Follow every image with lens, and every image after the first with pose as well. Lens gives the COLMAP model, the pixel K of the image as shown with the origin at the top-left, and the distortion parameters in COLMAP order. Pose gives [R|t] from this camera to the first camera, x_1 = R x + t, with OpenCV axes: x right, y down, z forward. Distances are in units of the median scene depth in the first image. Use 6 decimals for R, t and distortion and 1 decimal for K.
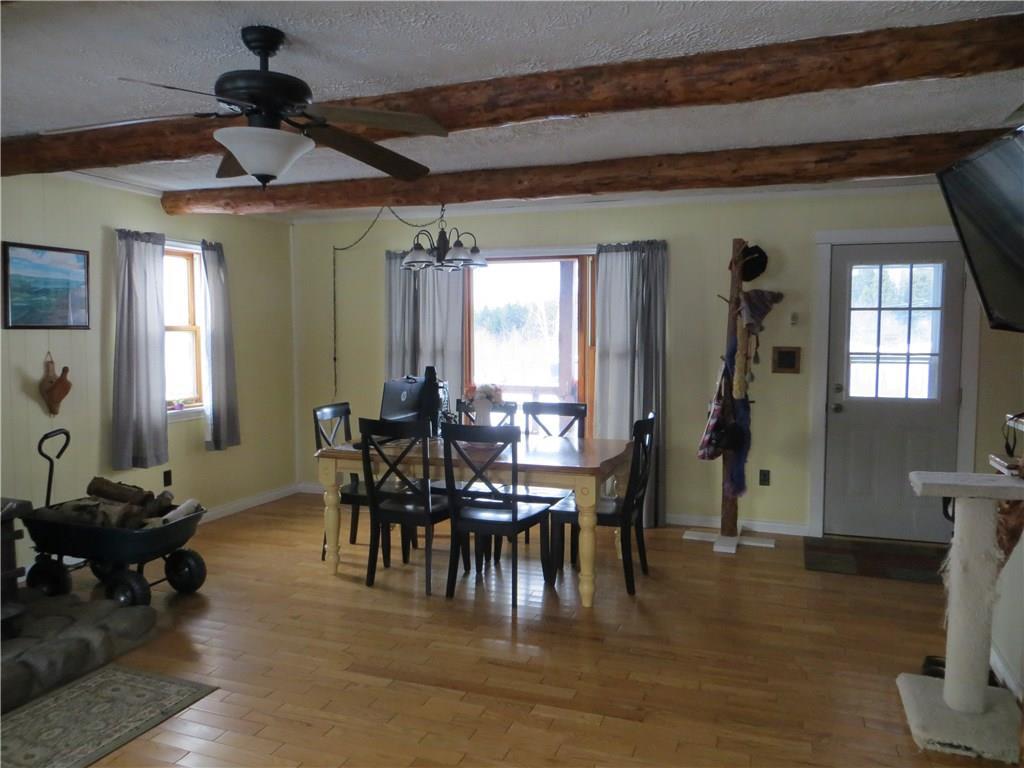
lens RADIAL K [[764.6, 0, 512.7], [0, 764.6, 383.6], [0, 0, 1]] dist [-0.008314, -0.002731]
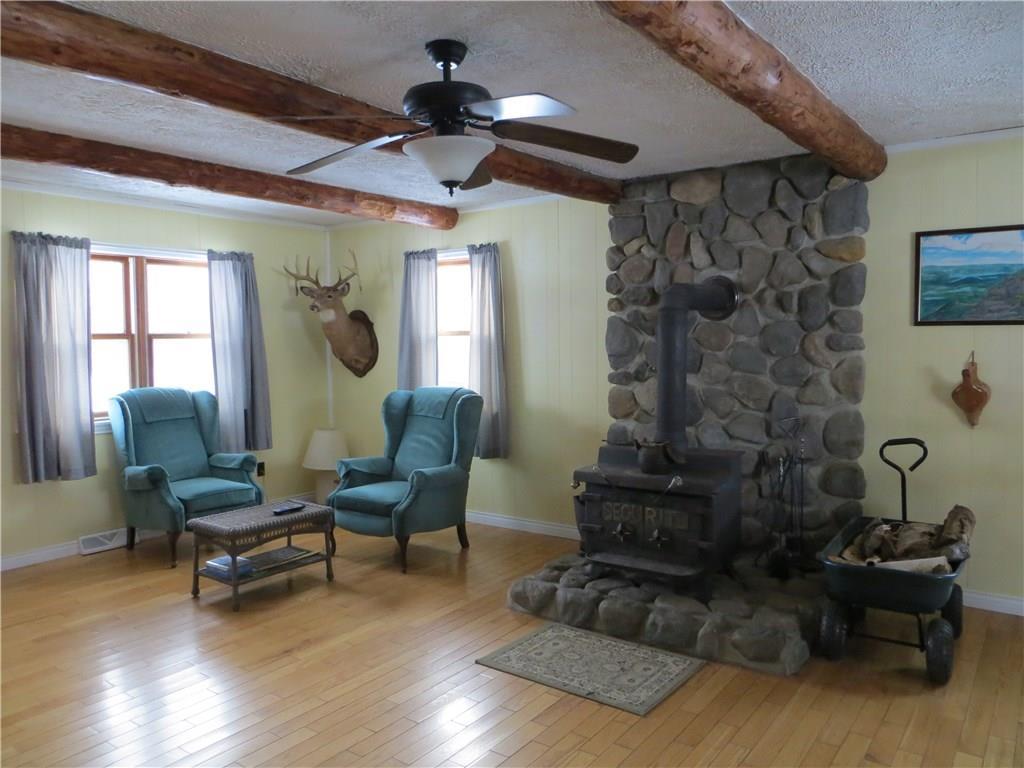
lens RADIAL K [[764.6, 0, 514.3], [0, 764.6, 379.0], [0, 0, 1]] dist [-0.008314, -0.002731]
pose [[-0.274100, 0.051890, -0.960300, 0.374965], [-0.057689, 0.995858, 0.070278, -0.043399], [0.959969, 0.074662, -0.269972, 0.778345]]
